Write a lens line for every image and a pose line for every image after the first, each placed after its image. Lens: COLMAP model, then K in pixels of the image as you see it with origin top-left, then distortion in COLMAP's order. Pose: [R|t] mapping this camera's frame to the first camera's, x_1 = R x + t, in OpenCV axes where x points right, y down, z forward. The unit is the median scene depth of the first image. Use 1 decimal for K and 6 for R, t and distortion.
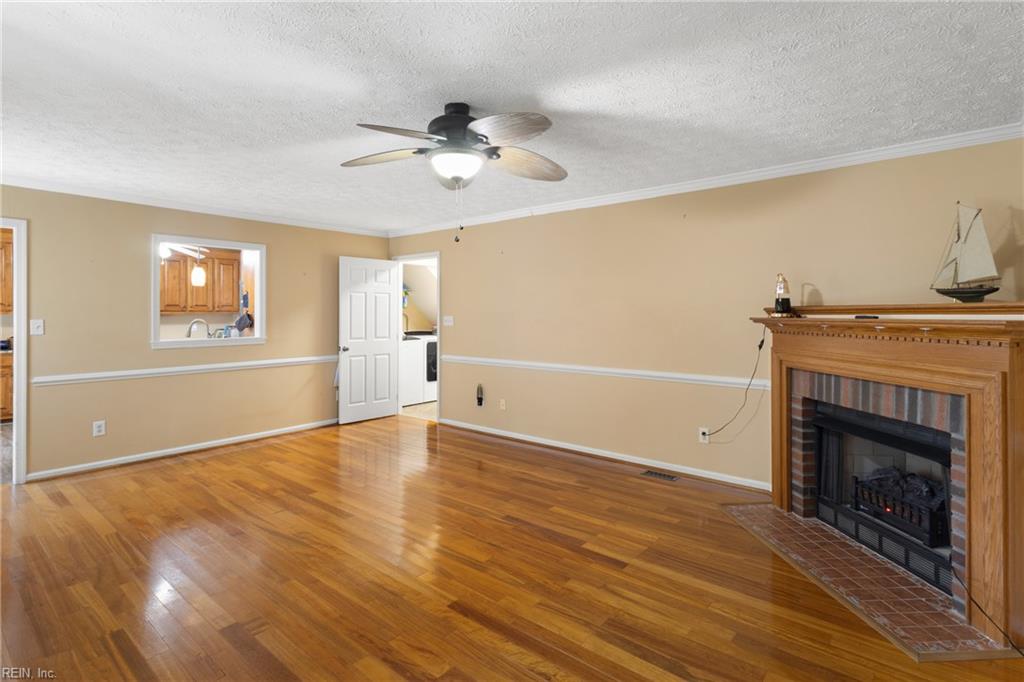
lens RADIAL K [[499.7, 0, 498.3], [0, 499.7, 314.6], [0, 0, 1]] dist [0.000626, 0.000553]
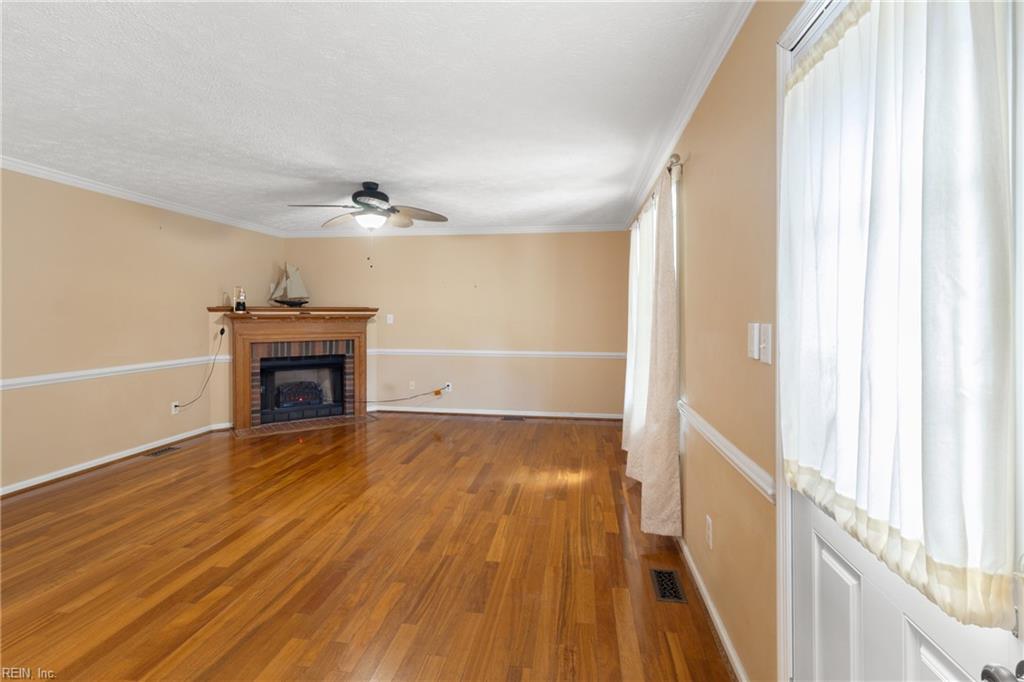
lens RADIAL K [[493.5, 0, 506.7], [0, 493.5, 306.7], [0, 0, 1]] dist [-0.000264, 0.000355]
pose [[-0.526805, 0.010921, 0.849916, -1.178675], [-0.001908, 0.999900, -0.014031, 0.004183], [-0.849984, -0.009013, -0.526731, 1.032989]]
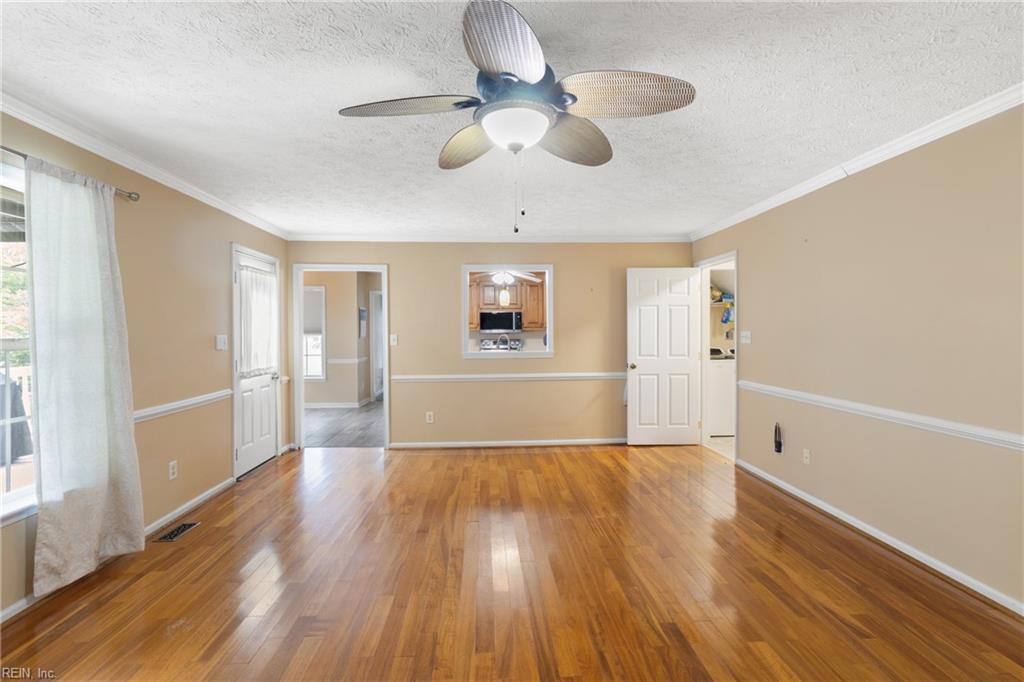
lens RADIAL K [[472.1, 0, 512.4], [0, 472.1, 337.0], [0, 0, 1]] dist [-0.000539, 0.000758]
pose [[0.691161, 0.006327, -0.722673, 0.294029], [0.005397, 0.999889, 0.013916, -0.000314], [0.722681, -0.013519, 0.691050, 0.355610]]
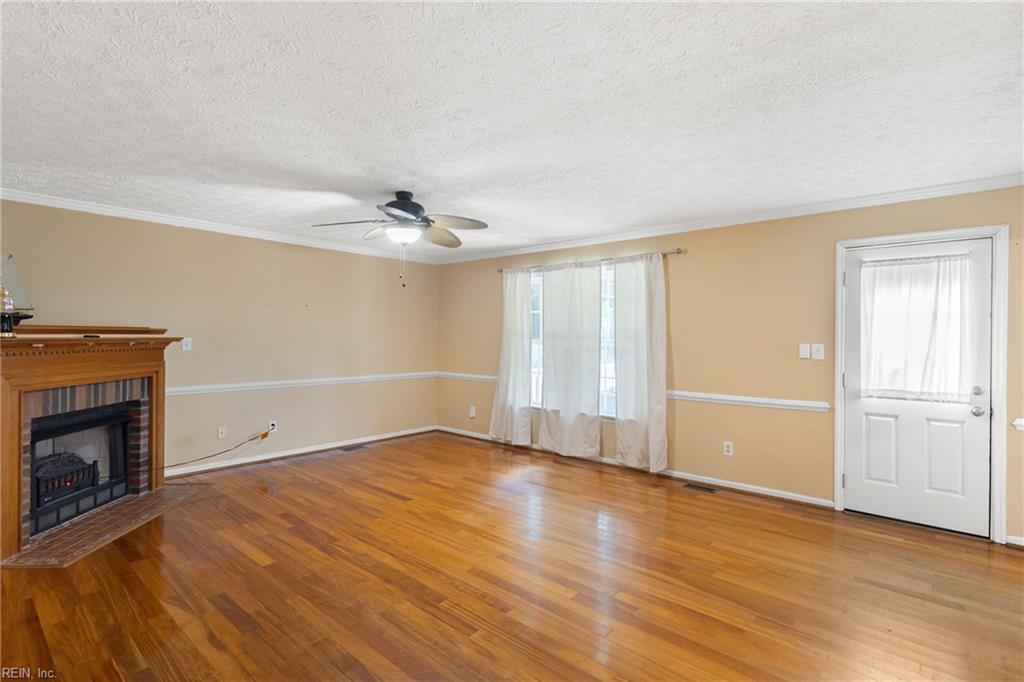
lens RADIAL K [[487.7, 0, 512.1], [0, 487.7, 336.2], [0, 0, 1]] dist [-0.000222, 0.000320]
pose [[-0.999935, -0.009055, 0.006880, -0.286882], [-0.009069, 0.999957, -0.001982, -0.002279], [-0.006862, -0.002045, -0.999974, 1.695539]]
